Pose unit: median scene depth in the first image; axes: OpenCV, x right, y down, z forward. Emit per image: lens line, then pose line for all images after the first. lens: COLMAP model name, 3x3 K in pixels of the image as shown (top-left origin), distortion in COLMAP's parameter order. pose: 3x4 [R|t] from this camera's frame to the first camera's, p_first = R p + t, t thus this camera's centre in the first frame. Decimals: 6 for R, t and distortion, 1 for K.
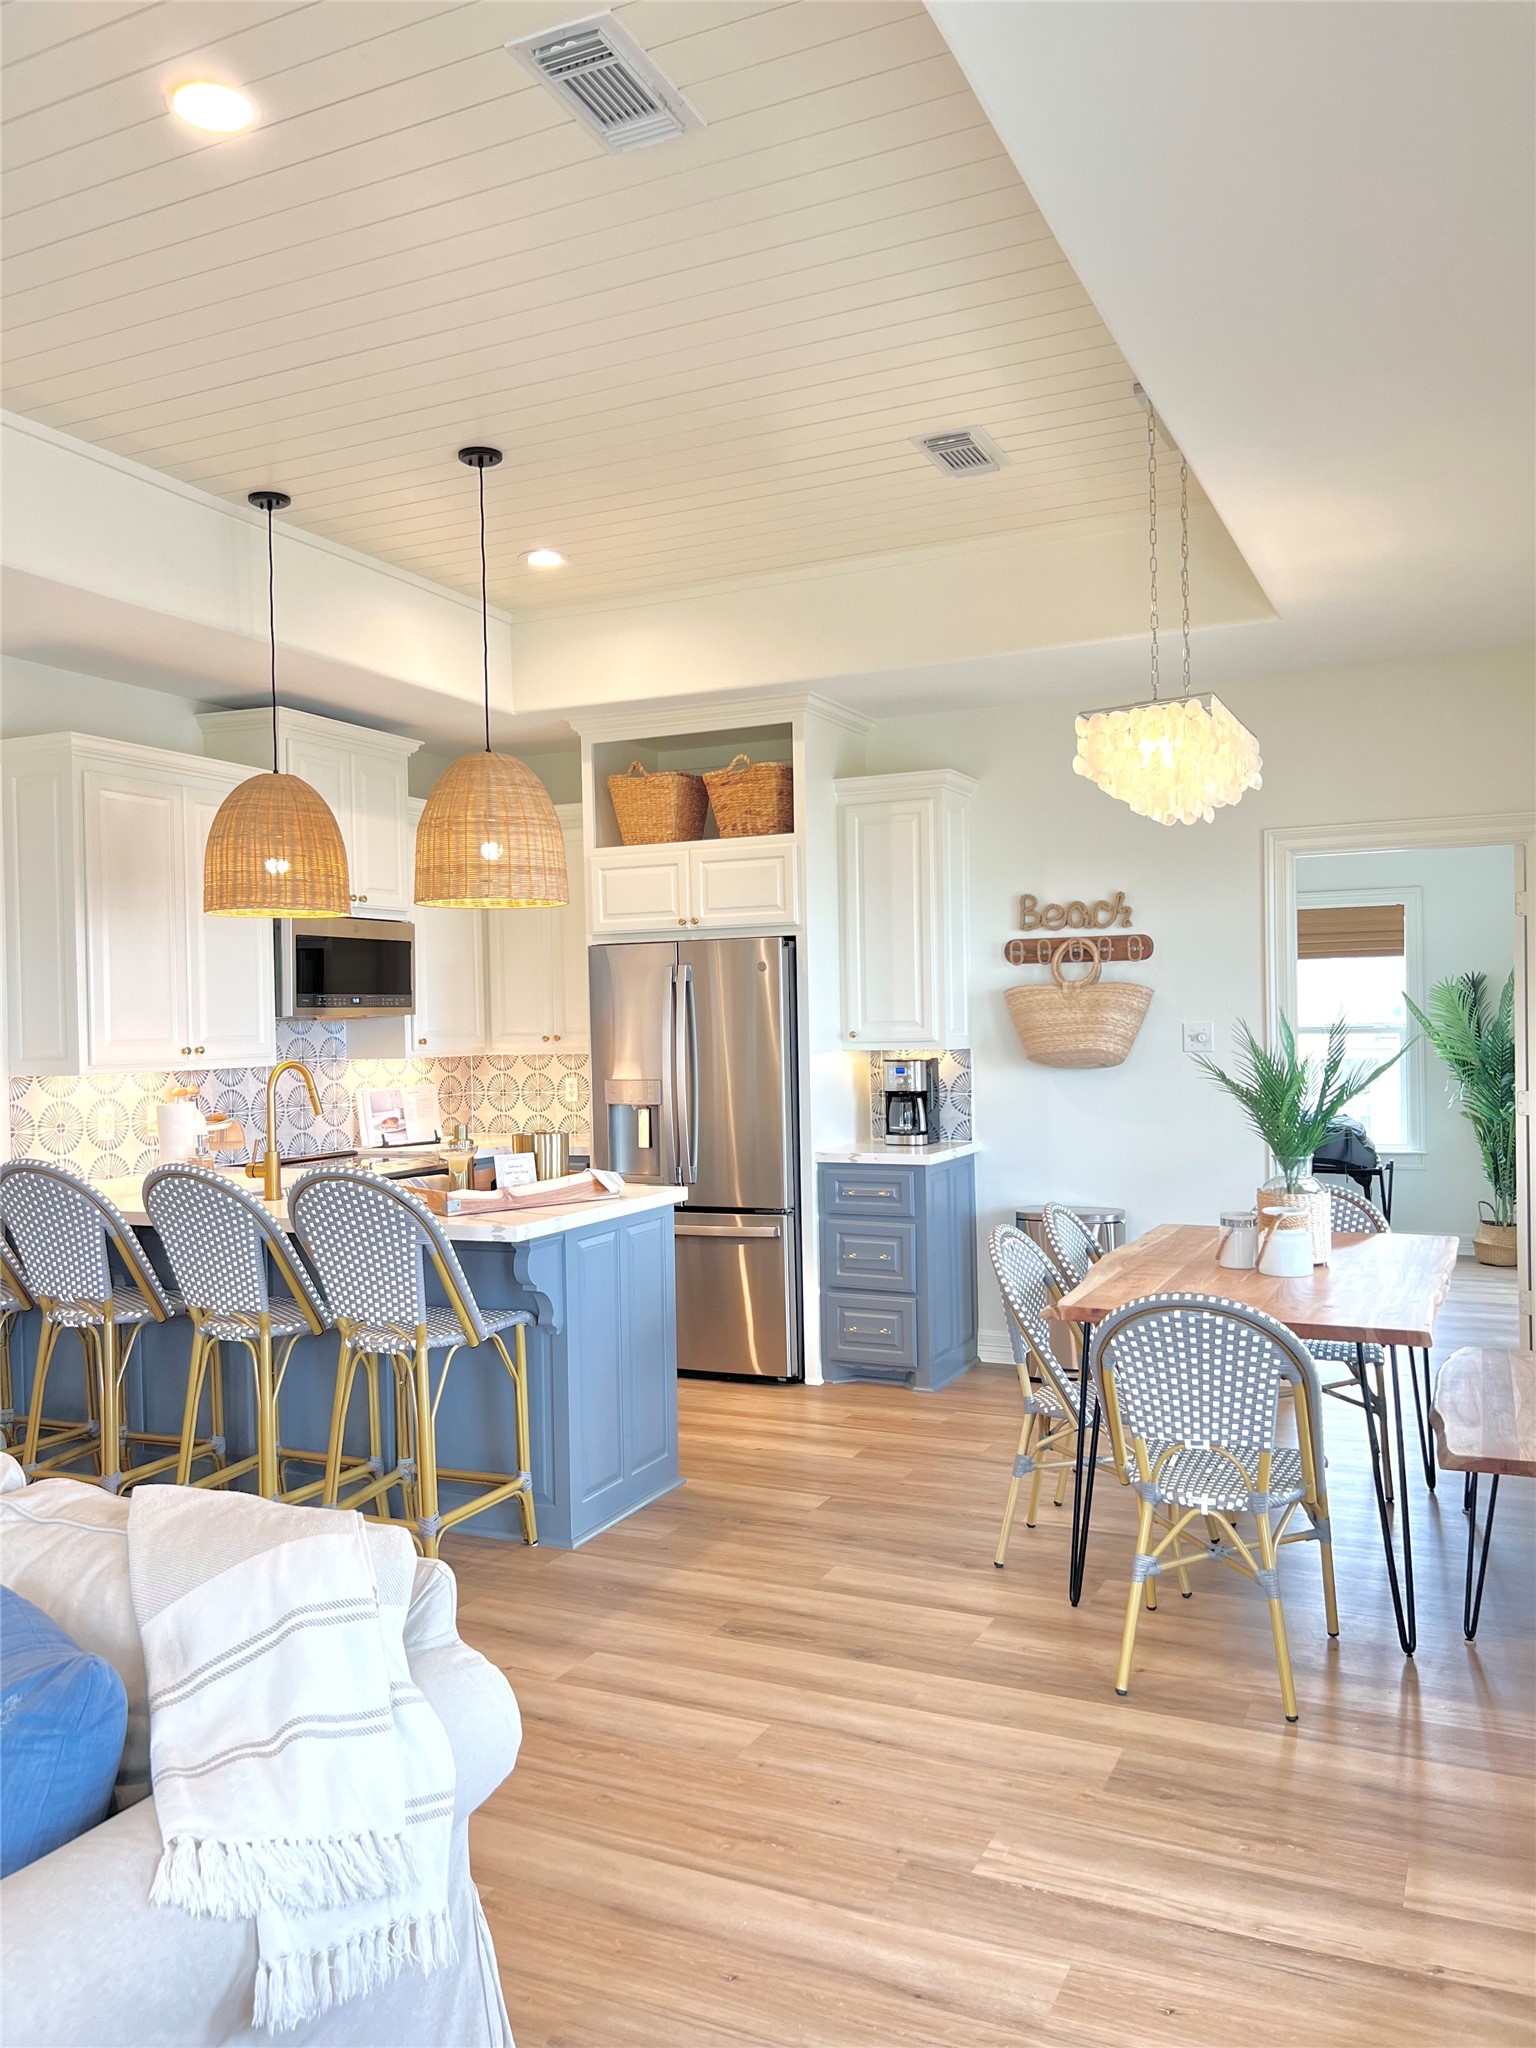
lens RADIAL K [[1507.4, 0, 747.5], [0, 1507.4, 1034.3], [0, 0, 1]] dist [0.057540, -0.100892]
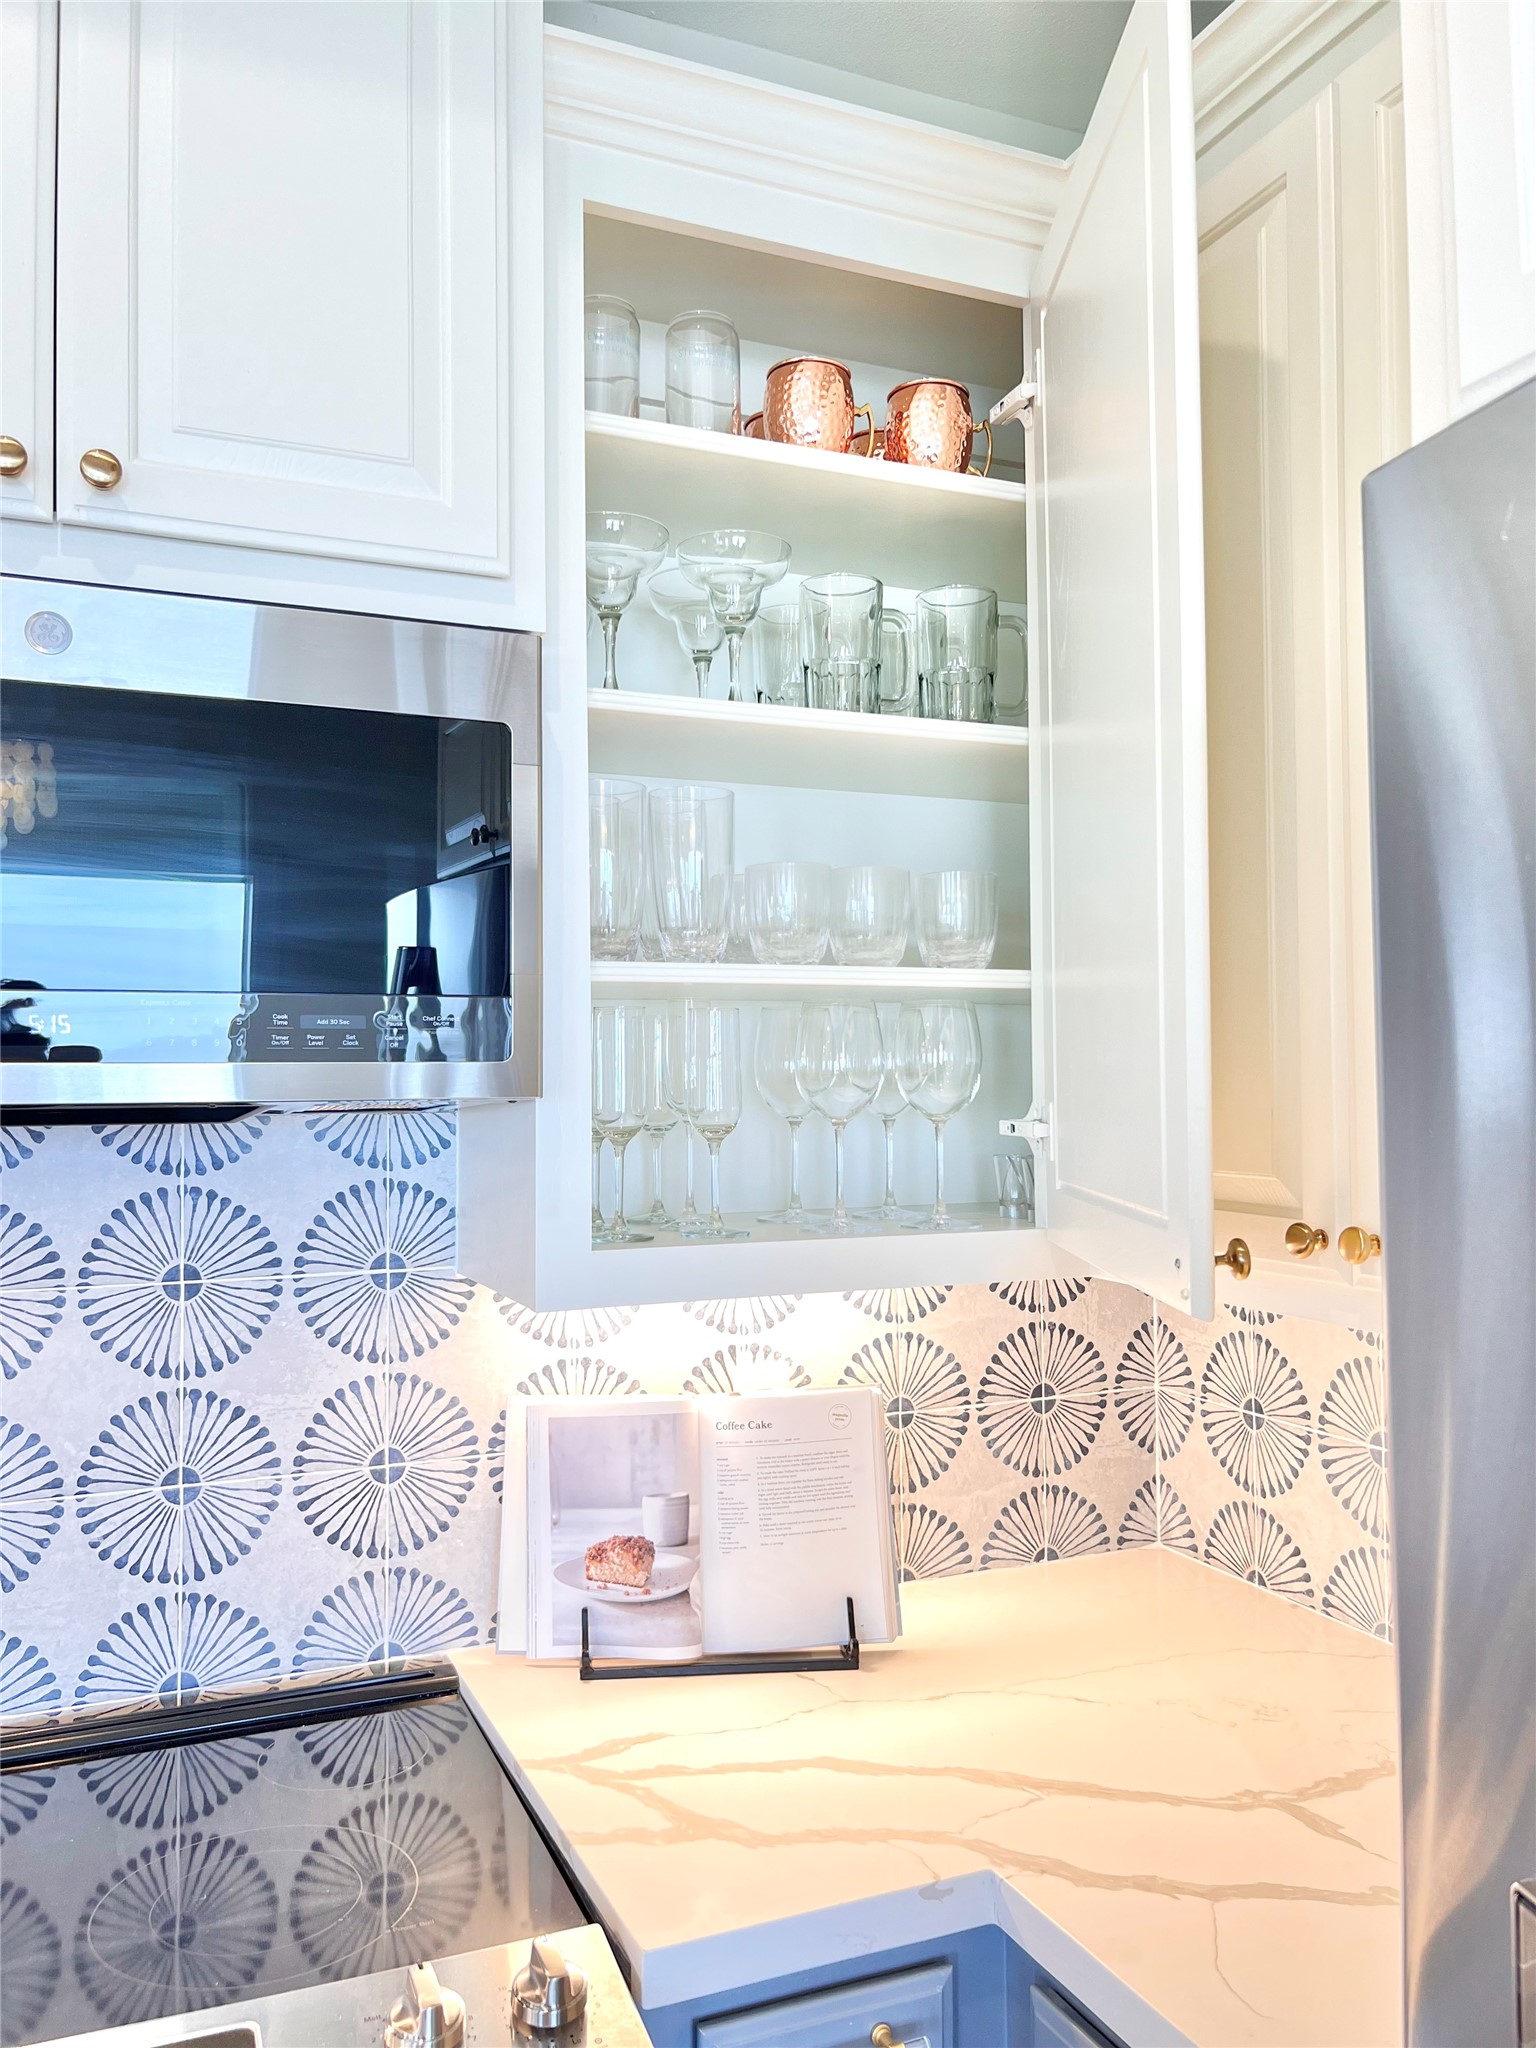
lens RADIAL K [[1507.4, 0, 747.5], [0, 1507.4, 1034.3], [0, 0, 1]] dist [0.057540, -0.100892]
pose [[0.755662, -0.003700, -0.654951, -0.073458], [-0.015701, 0.999594, -0.023762, -0.017227], [0.654773, 0.028239, 0.755298, 0.875163]]
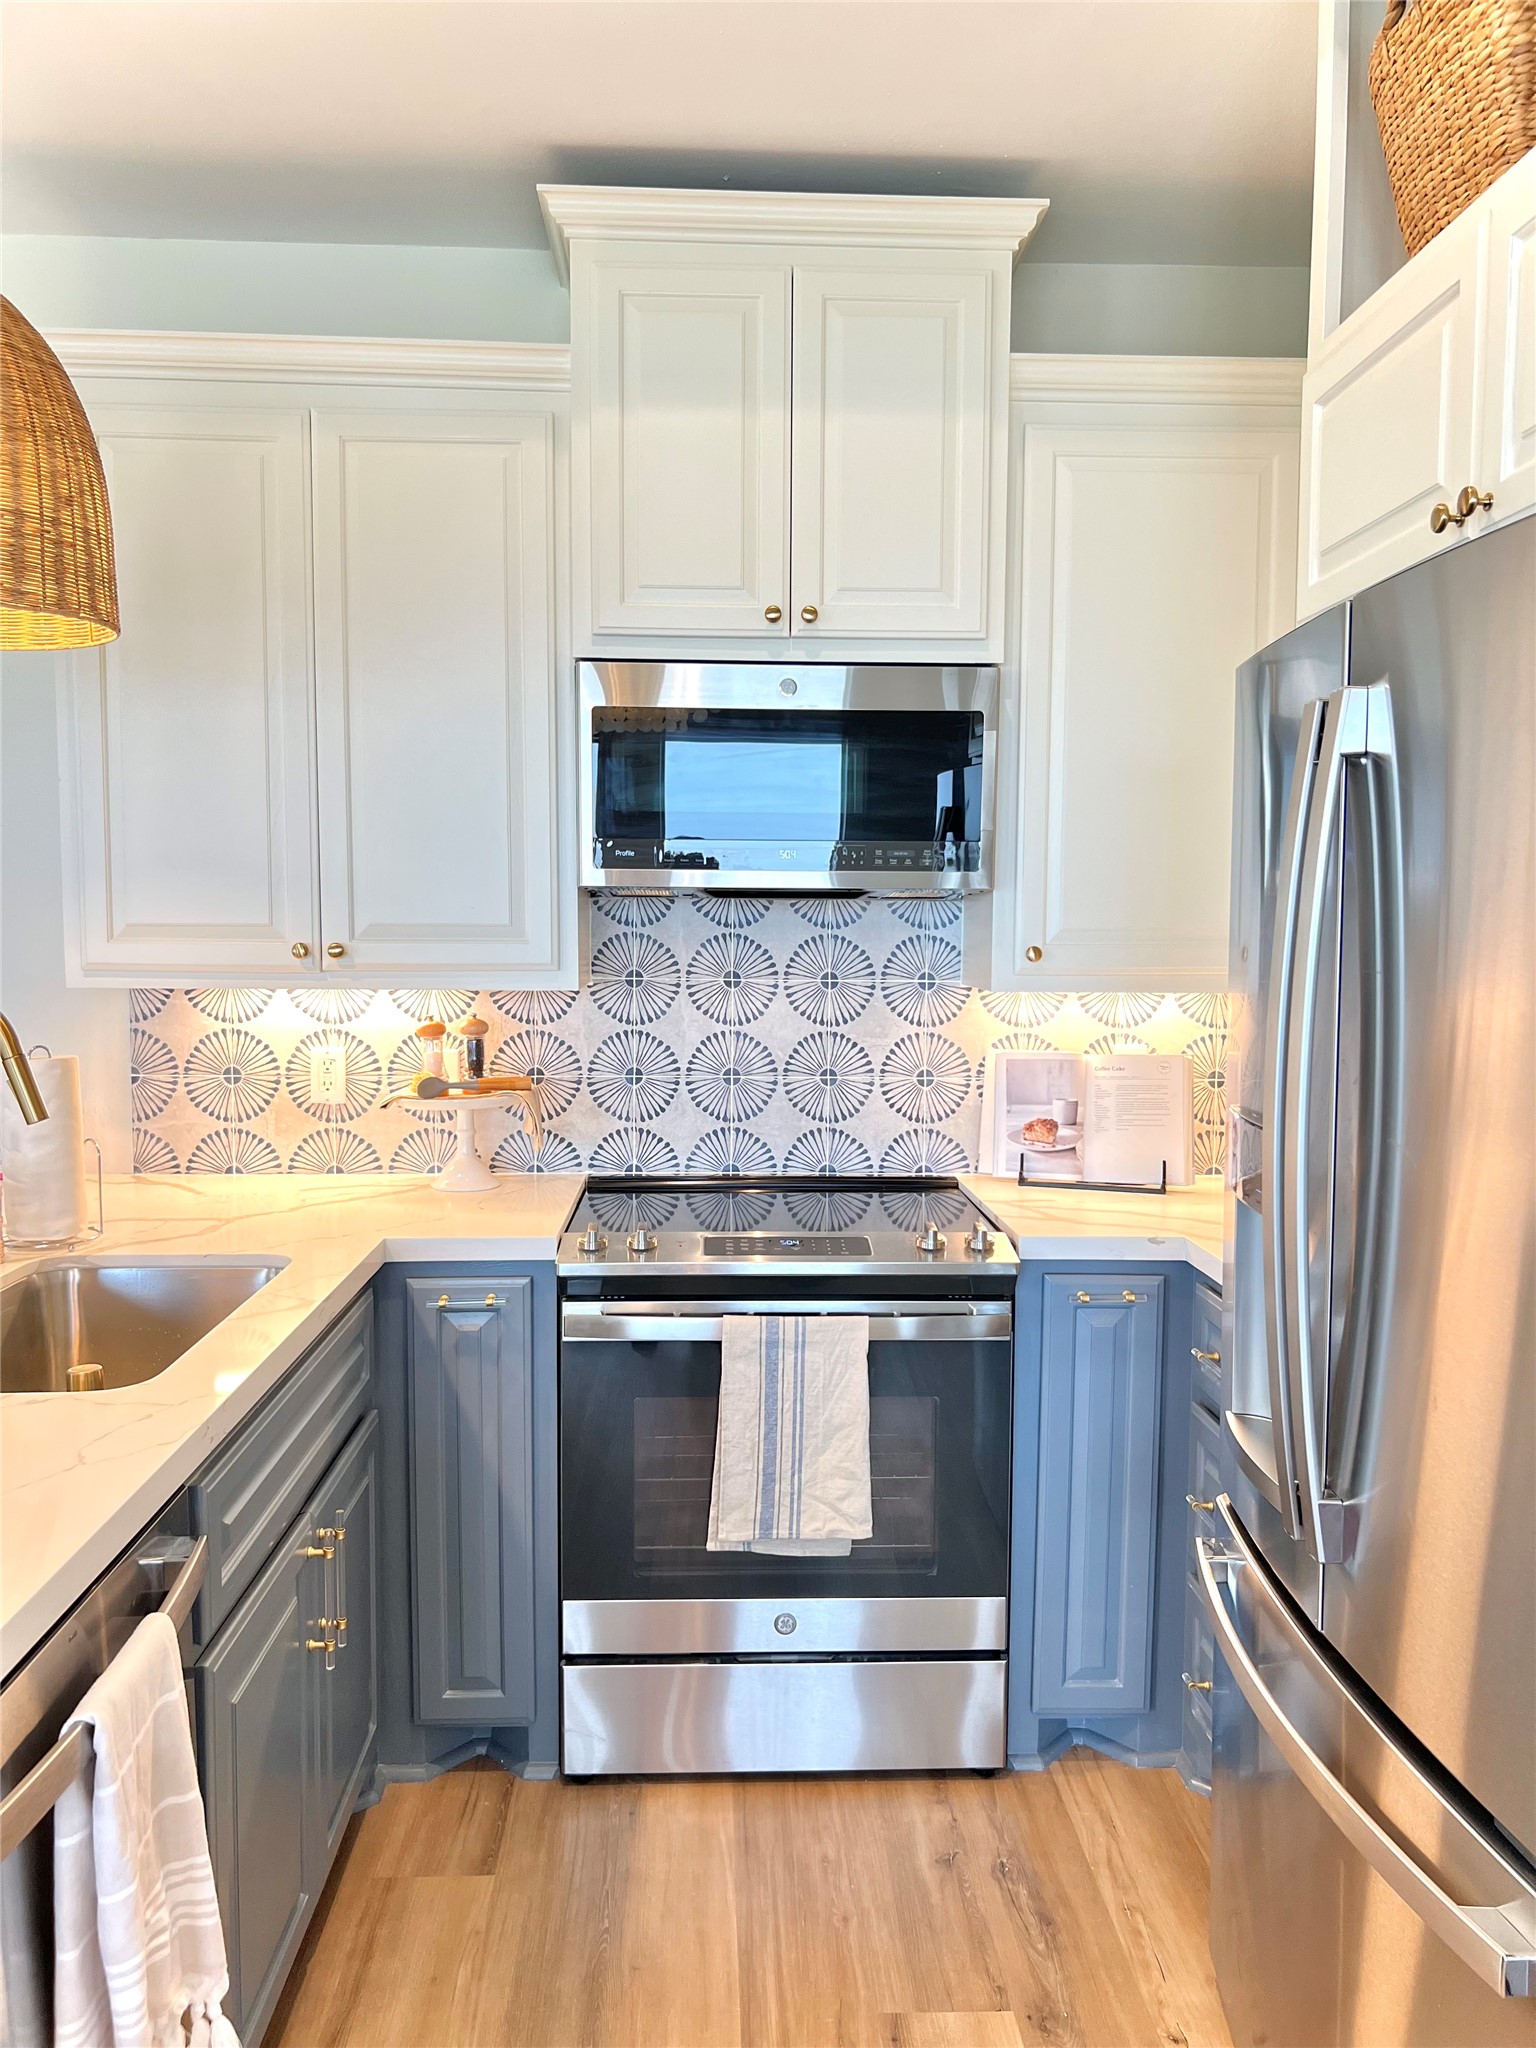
lens RADIAL K [[1507.4, 0, 747.5], [0, 1507.4, 1034.3], [0, 0, 1]] dist [0.057540, -0.100892]
pose [[0.469584, 0.090523, -0.878235, 0.120619], [-0.025047, 0.995695, 0.089238, -0.008414], [0.882533, -0.019907, 0.469830, 0.745423]]
